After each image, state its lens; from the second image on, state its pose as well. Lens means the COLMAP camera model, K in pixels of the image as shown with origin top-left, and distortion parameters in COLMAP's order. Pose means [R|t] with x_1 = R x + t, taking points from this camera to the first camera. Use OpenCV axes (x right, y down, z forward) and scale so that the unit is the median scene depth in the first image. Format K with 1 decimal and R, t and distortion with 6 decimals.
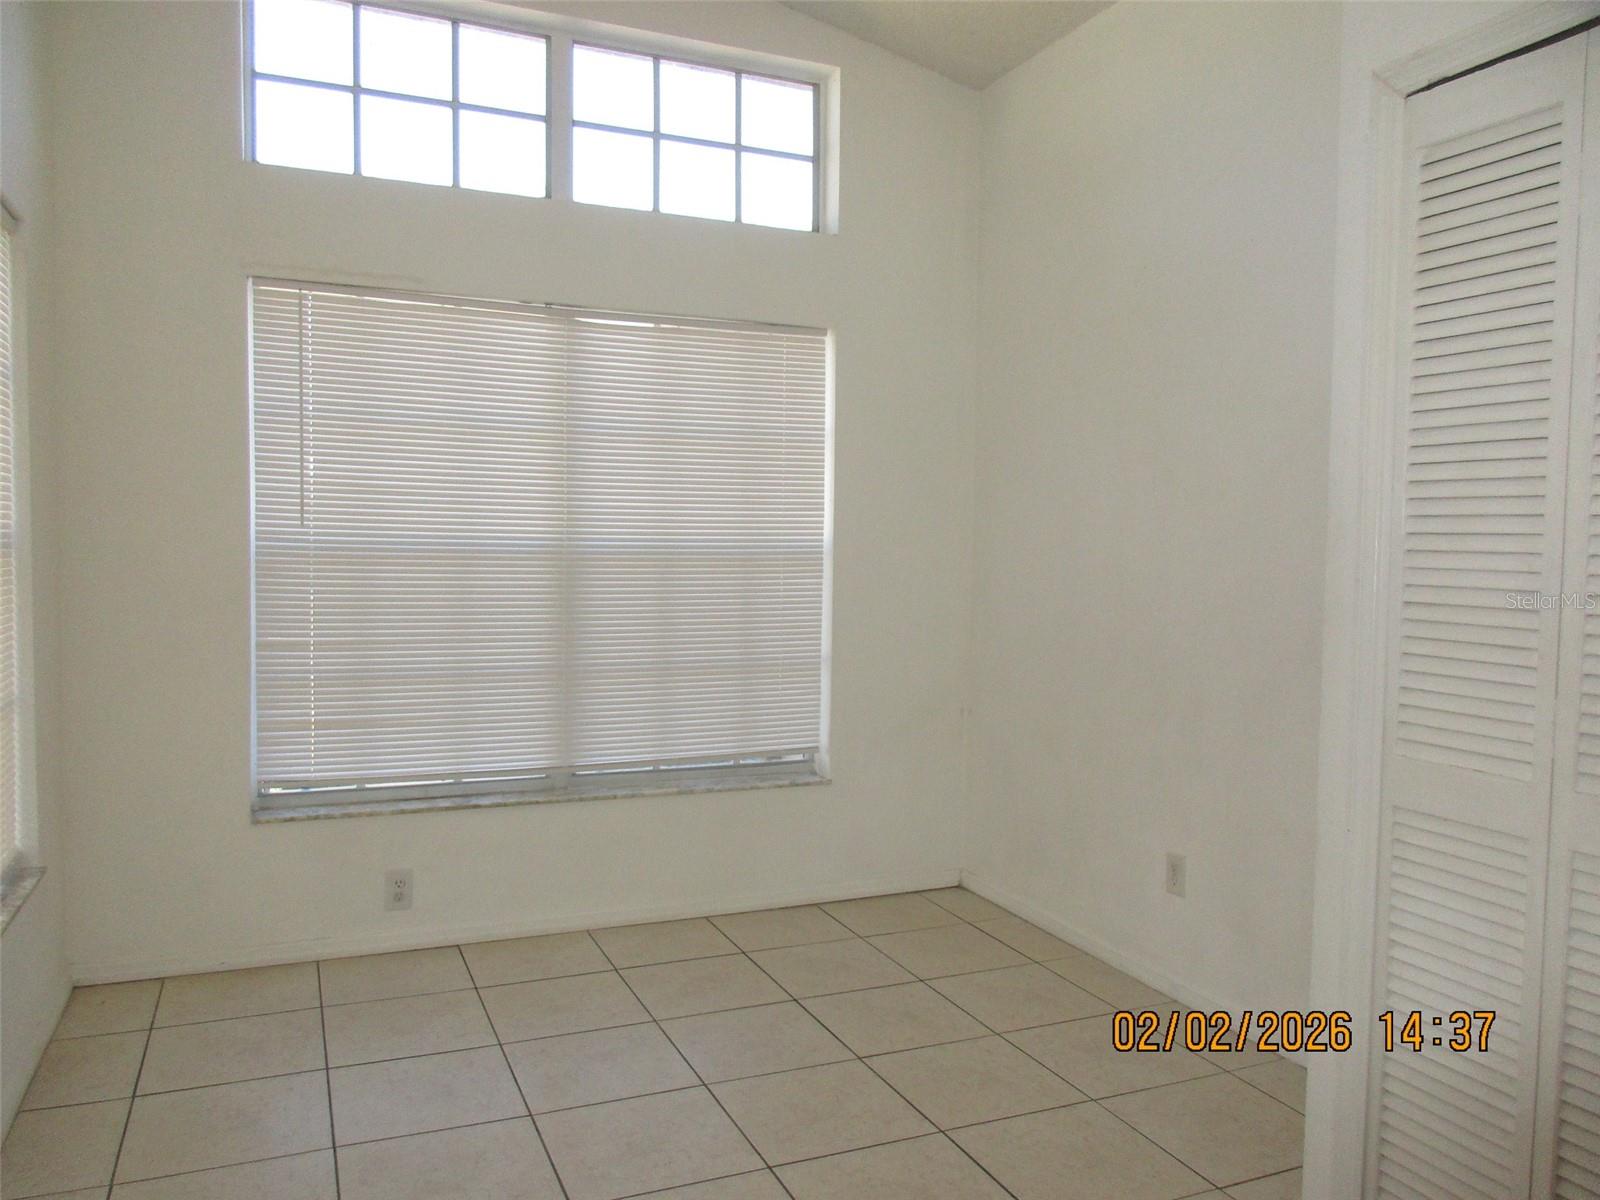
lens RADIAL K [[1197.9, 0, 801.8], [0, 1197.9, 596.7], [0, 0, 1]] dist [-0.010824, -0.005486]
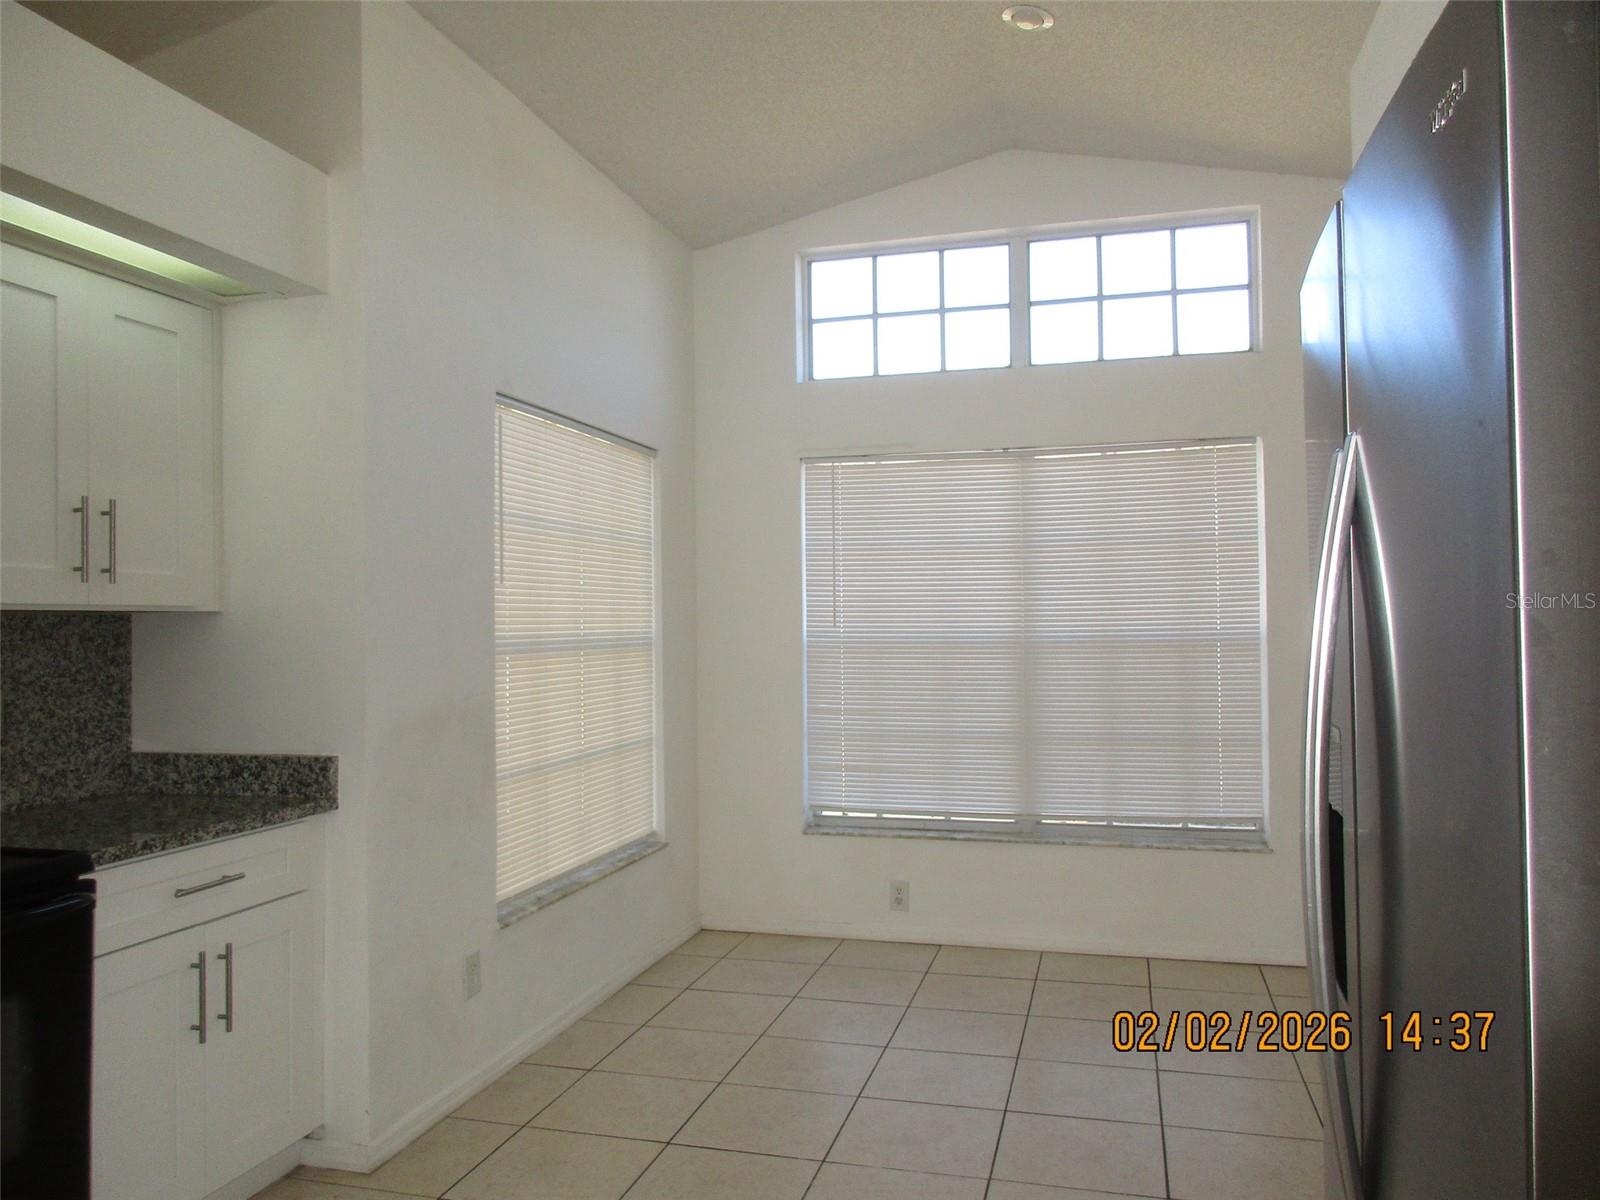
lens RADIAL K [[1197.9, 0, 799.1], [0, 1197.9, 603.1], [0, 0, 1]] dist [-0.010824, -0.005486]
pose [[0.771908, -0.034742, -0.634784, 0.421198], [-0.007595, 0.997930, -0.063853, 0.003987], [0.635689, 0.054110, 0.770047, -0.119142]]
